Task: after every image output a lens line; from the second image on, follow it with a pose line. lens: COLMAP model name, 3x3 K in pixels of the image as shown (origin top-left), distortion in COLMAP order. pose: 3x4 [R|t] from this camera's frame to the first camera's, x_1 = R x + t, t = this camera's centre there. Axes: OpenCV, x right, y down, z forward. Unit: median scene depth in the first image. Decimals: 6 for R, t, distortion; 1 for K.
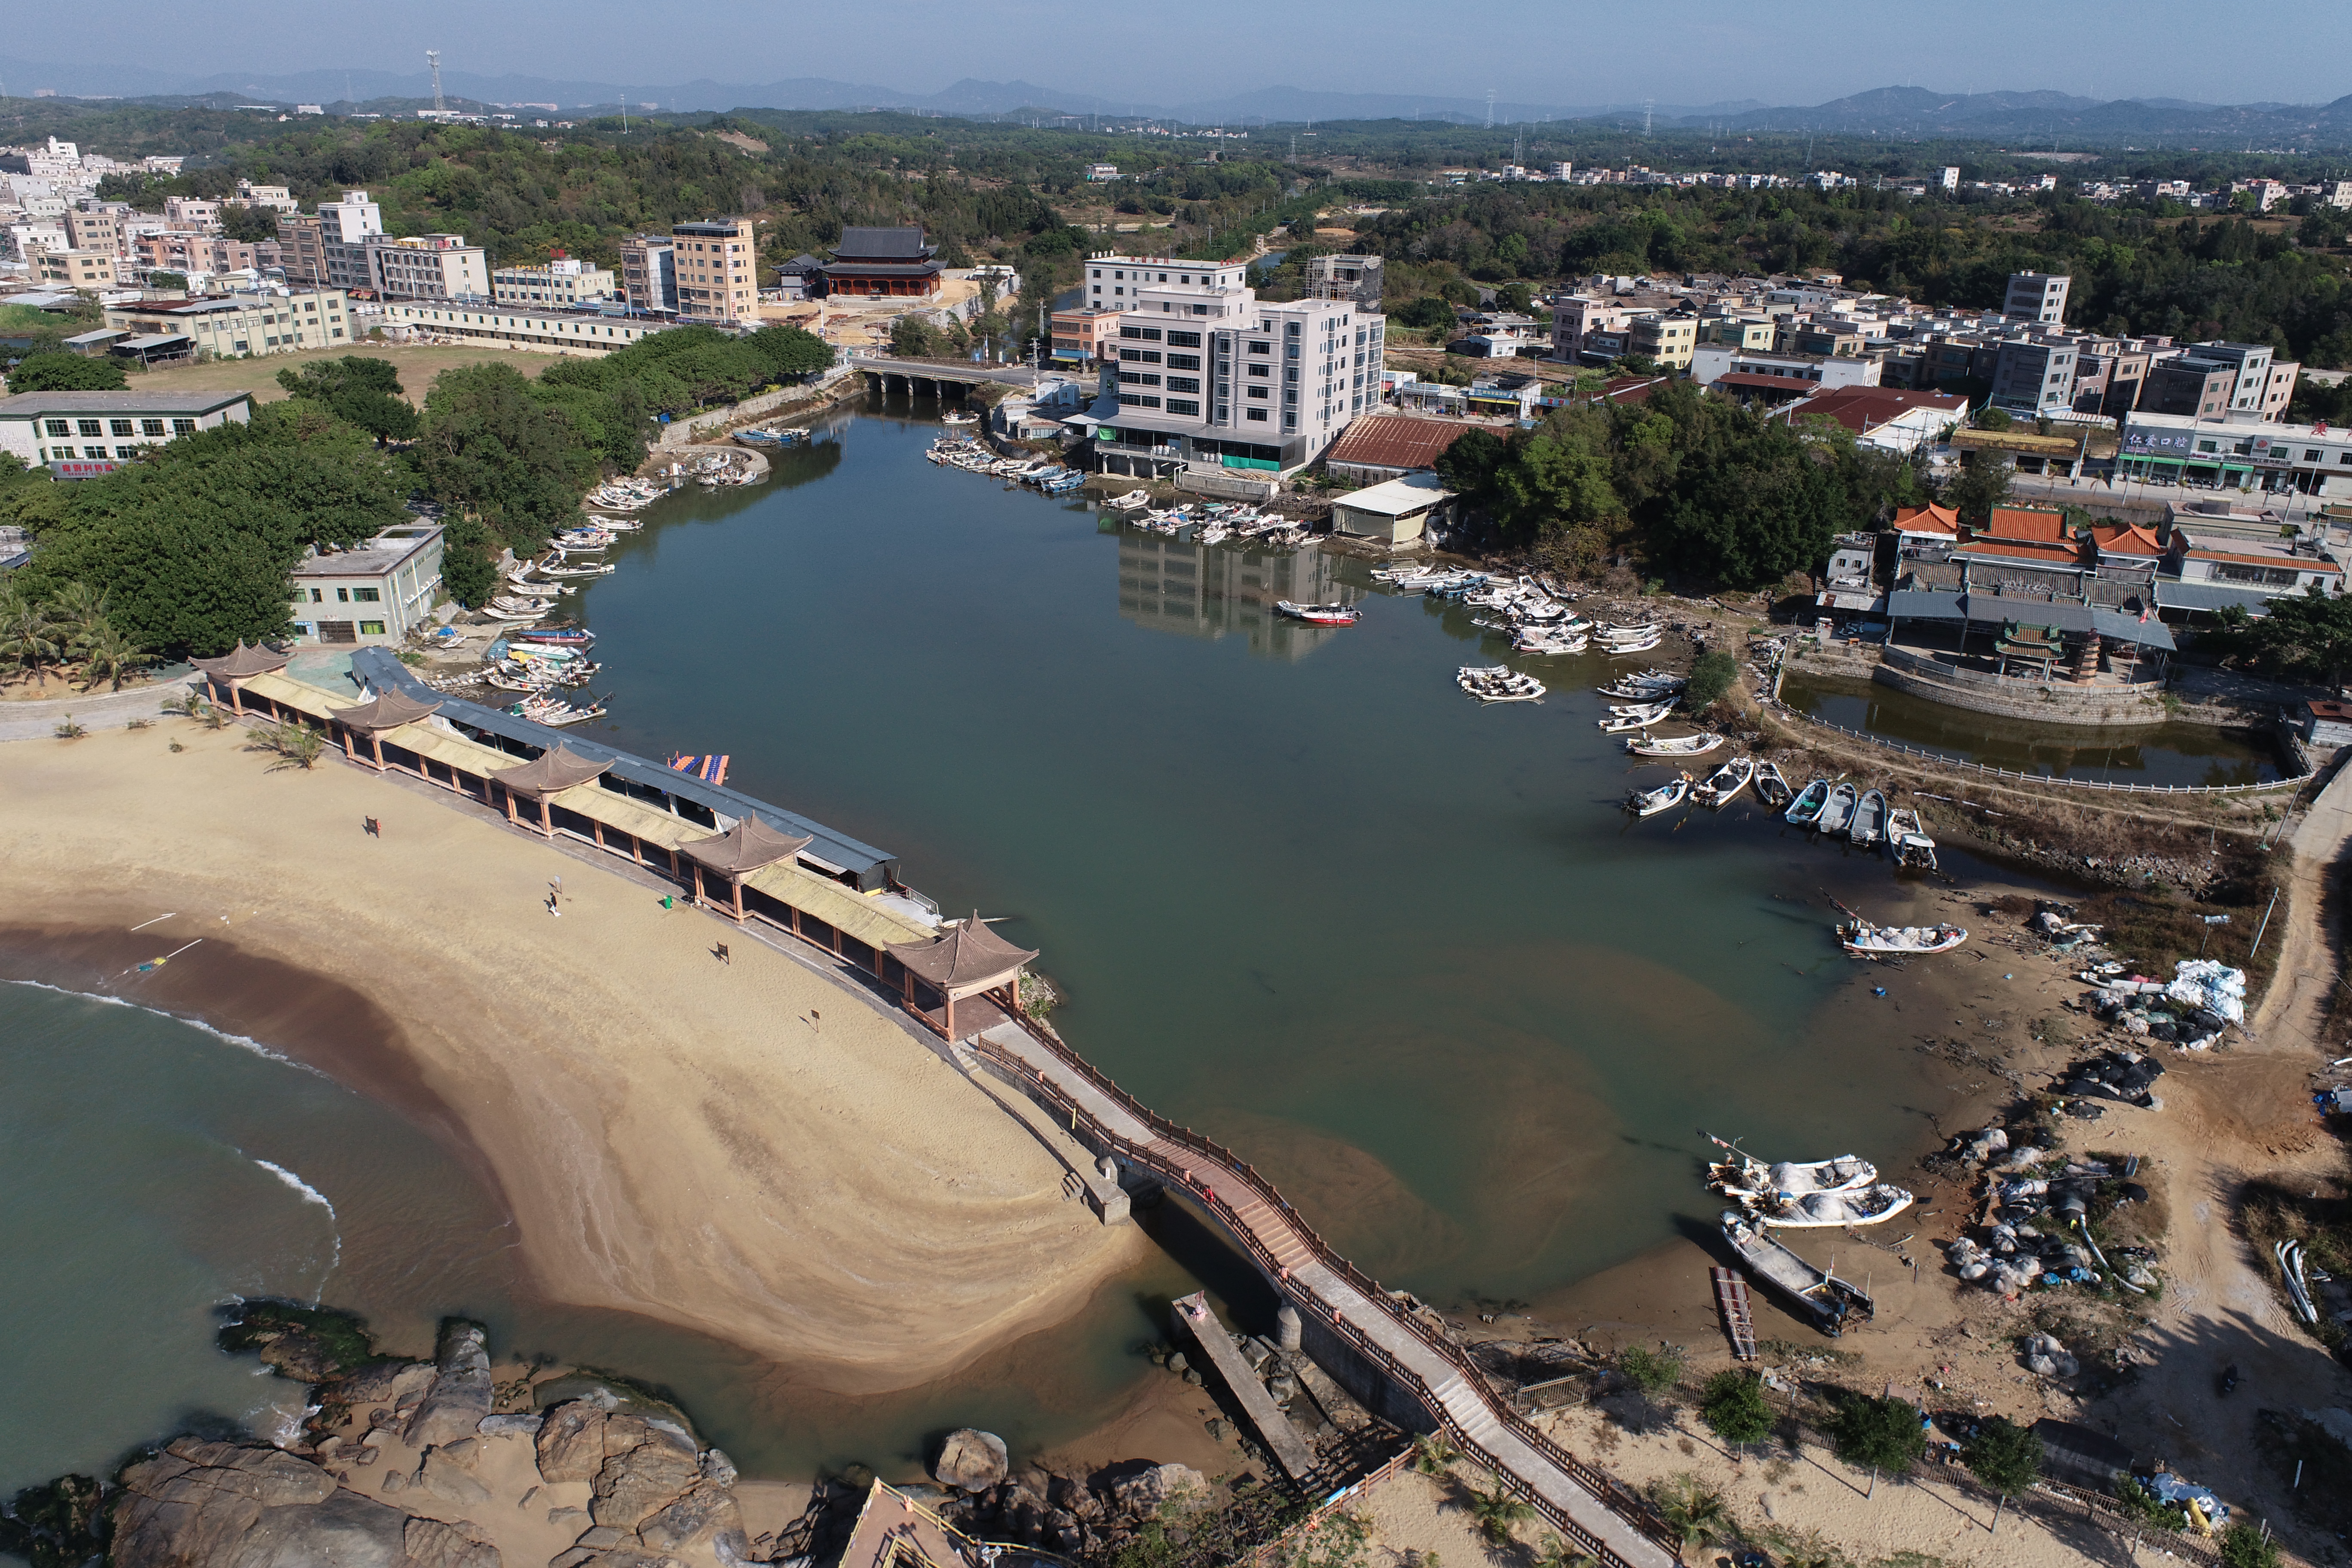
lens RADIAL K [[1589.7, 0, 1165.8], [0, 1589.7, 796.7], [0, 0, 1]] dist [-0.010075, 0.000534]
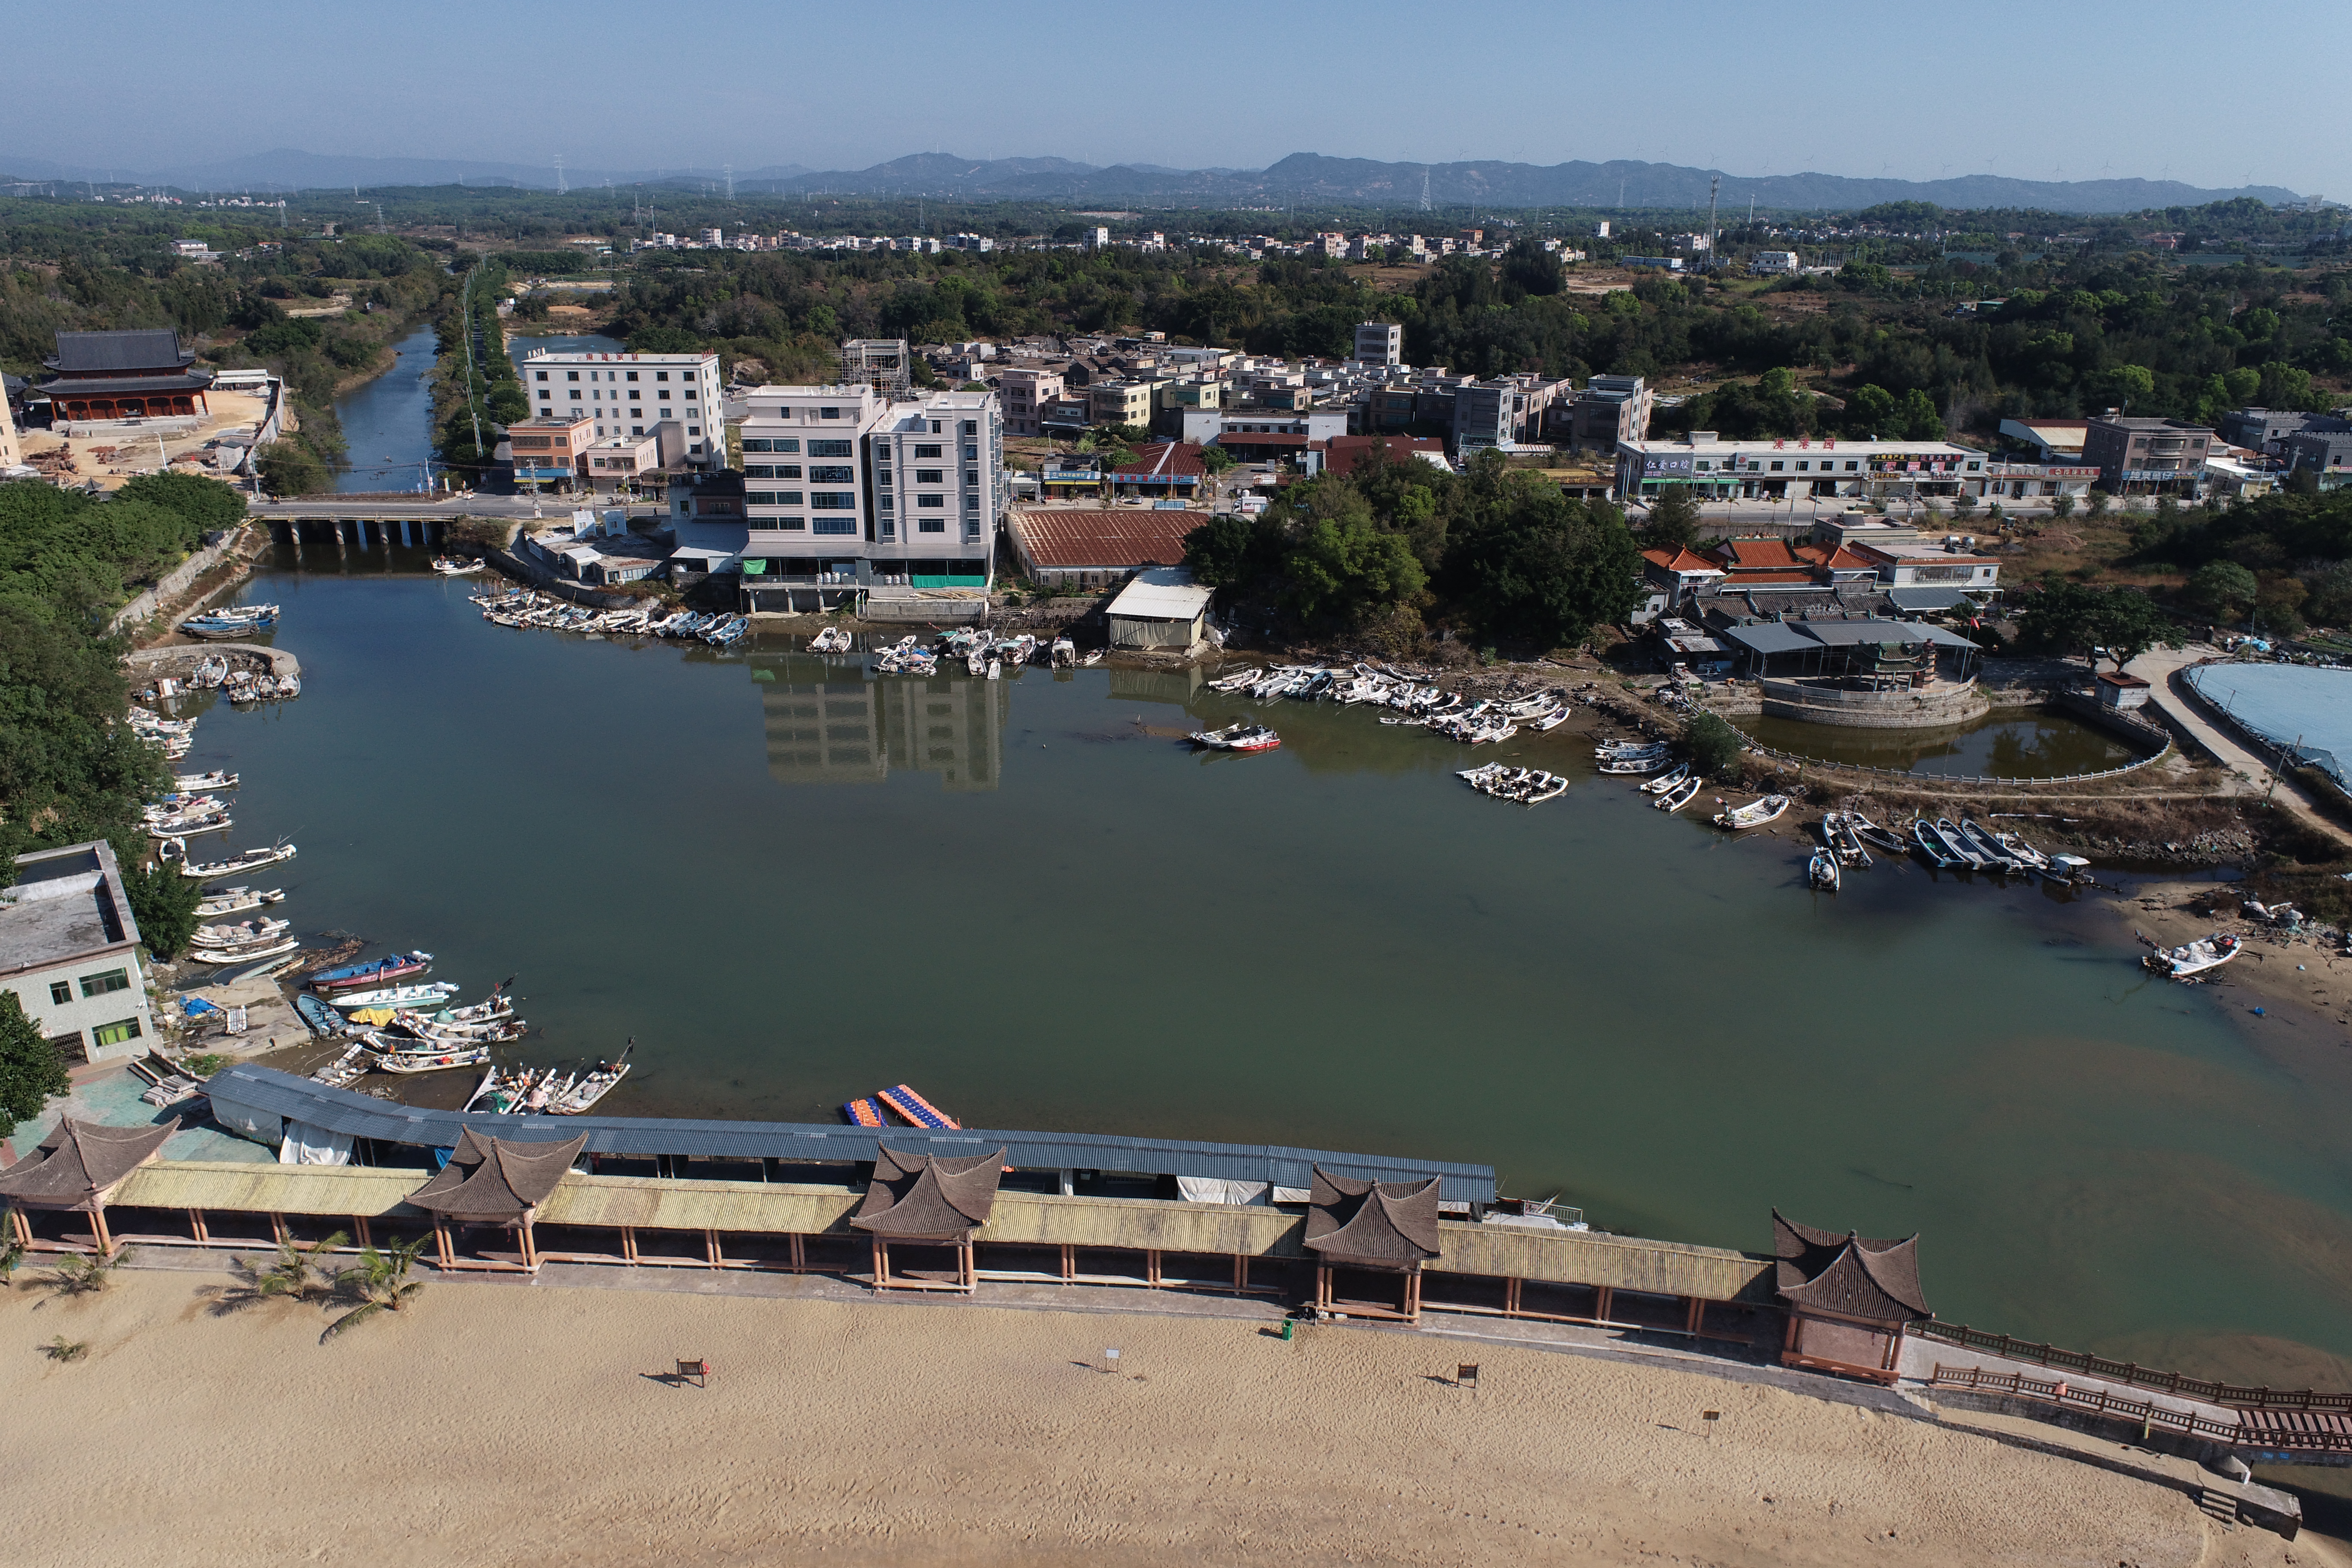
lens RADIAL K [[1589.7, 0, 1178.7], [0, 1589.7, 795.0], [0, 0, 1]] dist [-0.010075, 0.000534]
pose [[0.851897, -0.188927, 0.488444, -0.284873], [0.206010, 0.978363, 0.019122, -0.081751], [-0.481488, 0.084334, 0.872386, 0.173184]]
